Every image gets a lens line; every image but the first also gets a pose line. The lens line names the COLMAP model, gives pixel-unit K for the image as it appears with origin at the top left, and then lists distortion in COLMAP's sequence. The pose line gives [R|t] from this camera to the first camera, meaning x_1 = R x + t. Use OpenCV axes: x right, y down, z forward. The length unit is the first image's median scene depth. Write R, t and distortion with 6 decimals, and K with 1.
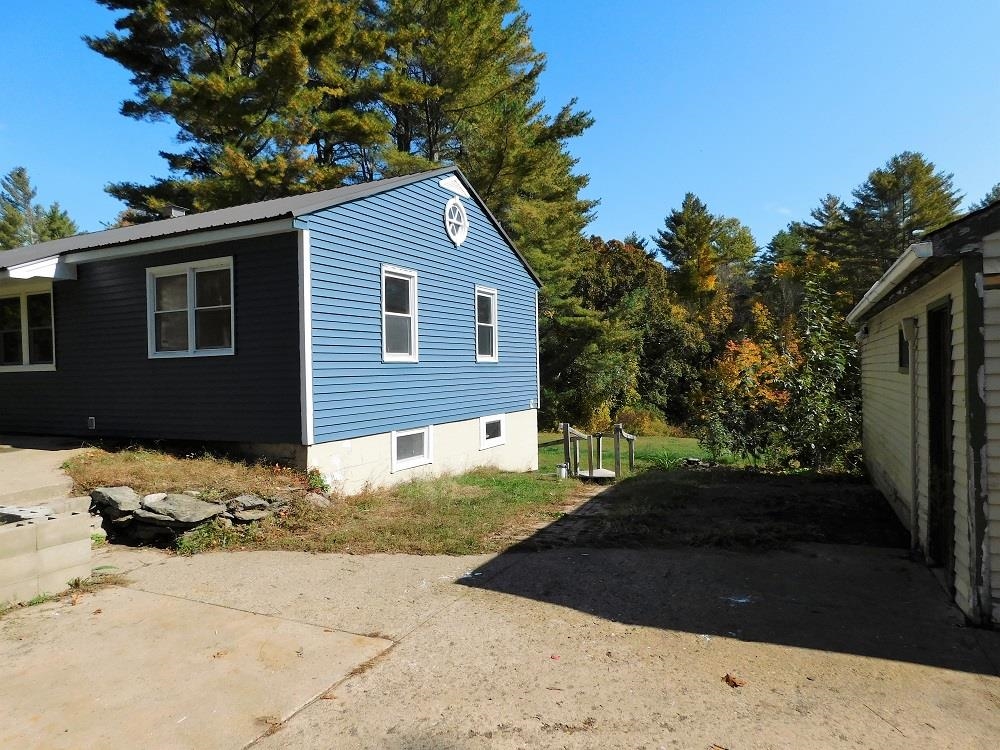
lens RADIAL K [[666.2, 0, 500.0], [0, 666.2, 375.0], [0, 0, 1]] dist [-0.069080, 0.063174]
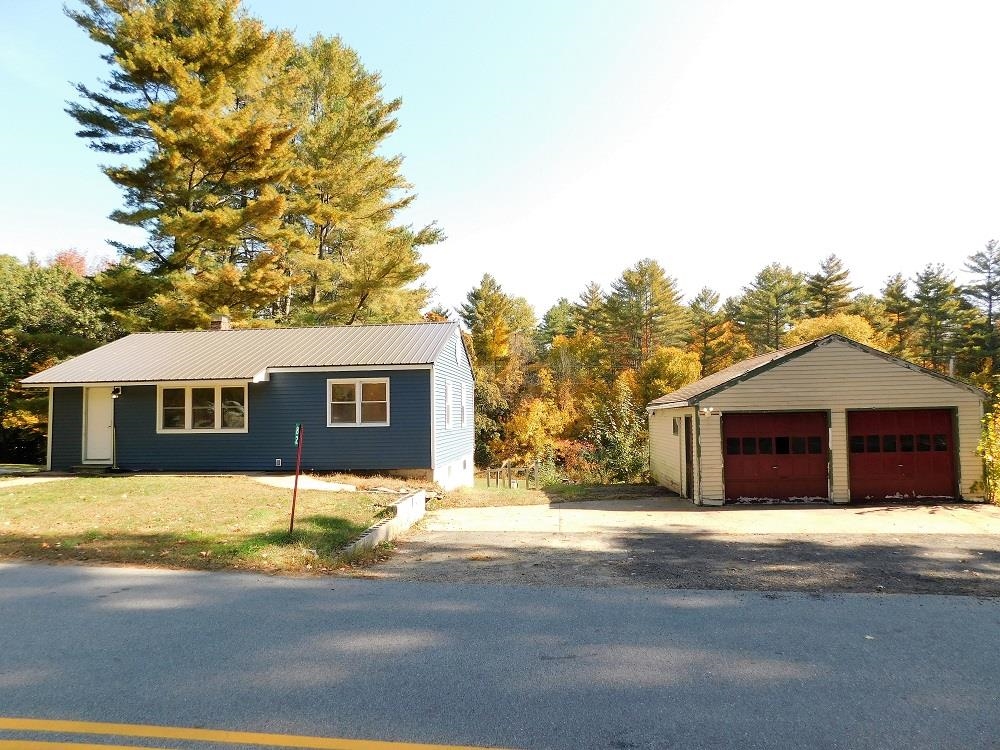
lens RADIAL K [[666.2, 0, 500.0], [0, 666.2, 375.0], [0, 0, 1]] dist [-0.069080, 0.063174]
pose [[0.941009, 0.026746, 0.337322, -0.112136], [-0.001722, 0.997237, -0.074266, -0.005223], [-0.338376, 0.069304, 0.938455, -0.151392]]
